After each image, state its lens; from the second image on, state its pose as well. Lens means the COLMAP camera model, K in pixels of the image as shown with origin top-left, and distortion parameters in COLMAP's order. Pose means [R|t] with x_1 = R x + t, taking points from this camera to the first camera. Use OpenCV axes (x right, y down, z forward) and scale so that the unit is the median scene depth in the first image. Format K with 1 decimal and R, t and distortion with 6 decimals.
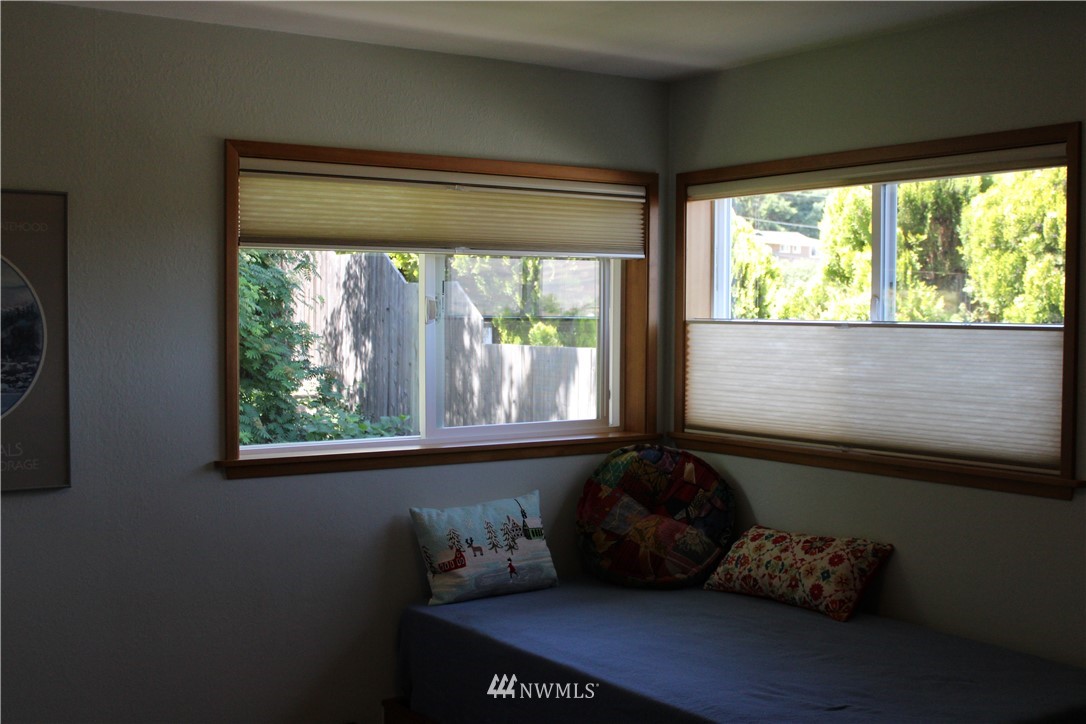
lens RADIAL K [[1349.8, 0, 542.8], [0, 1349.8, 362.9], [0, 0, 1]] dist [-0.076082, 0.000000]
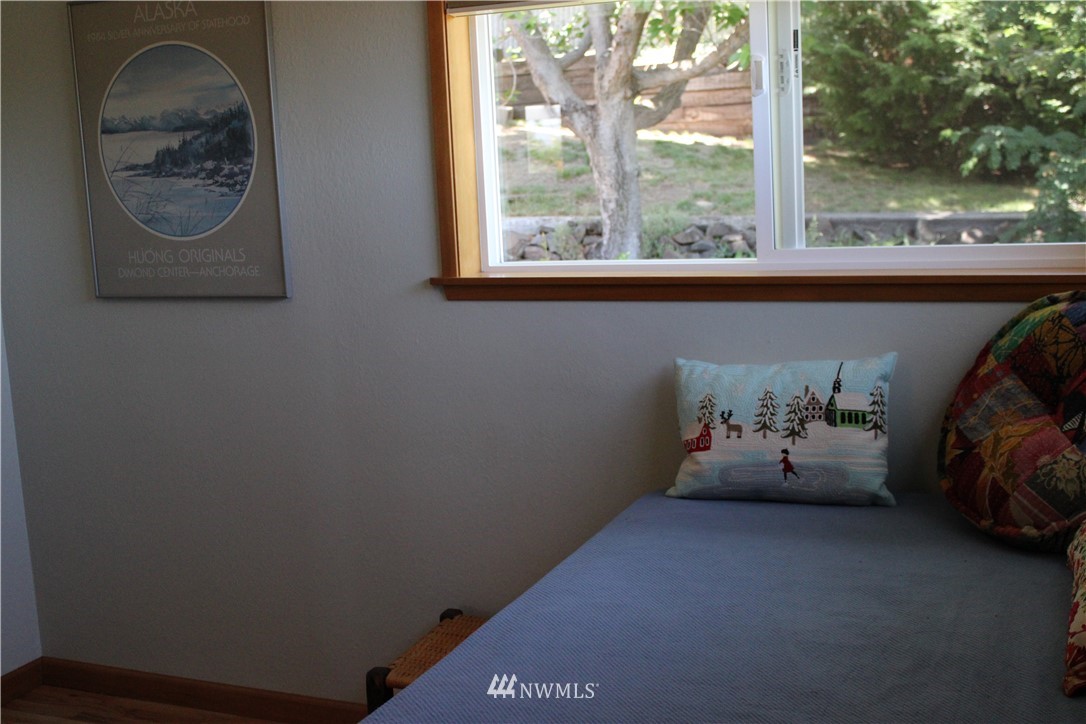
lens RADIAL K [[1349.8, 0, 542.8], [0, 1349.8, 361.5], [0, 0, 1]] dist [-0.076082, 0.000000]
pose [[0.516032, 0.103808, -0.850256, 0.460725], [0.017120, 0.991181, 0.131404, 0.013663], [0.856398, -0.082365, 0.509703, 0.556707]]
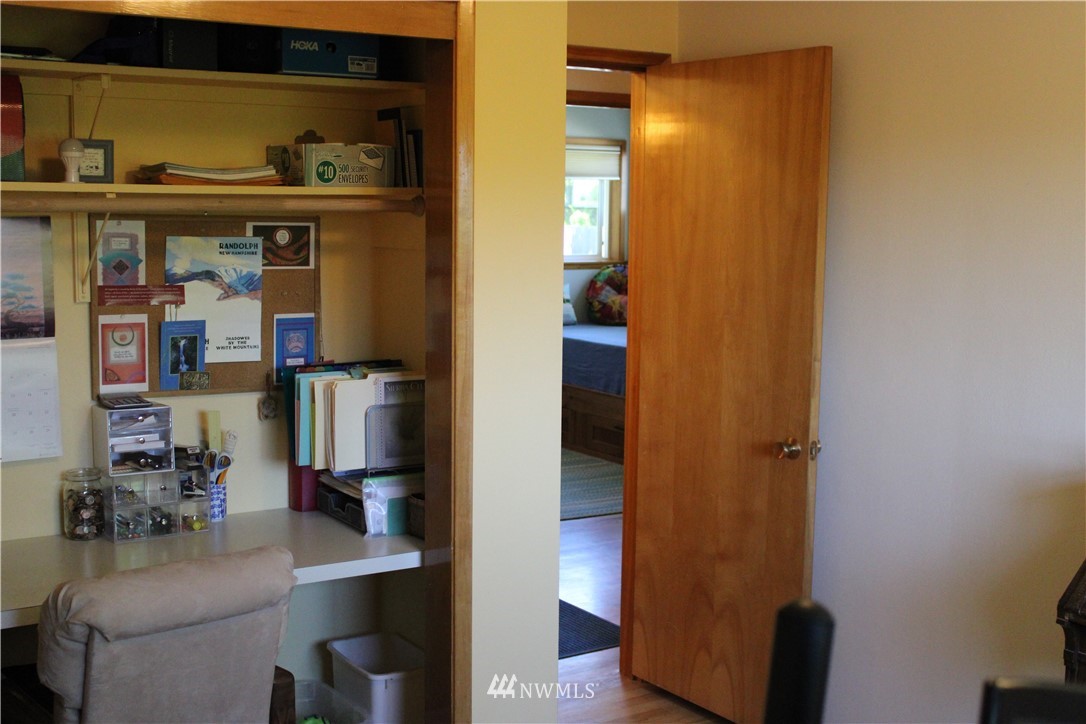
lens RADIAL K [[1349.8, 0, 542.9], [0, 1349.8, 362.3], [0, 0, 1]] dist [-0.076082, 0.000000]
pose [[0.999341, 0.010242, -0.034829, 0.034057], [-0.007409, 0.996725, 0.080522, 0.045614], [0.035539, -0.080211, 0.996144, -1.314930]]
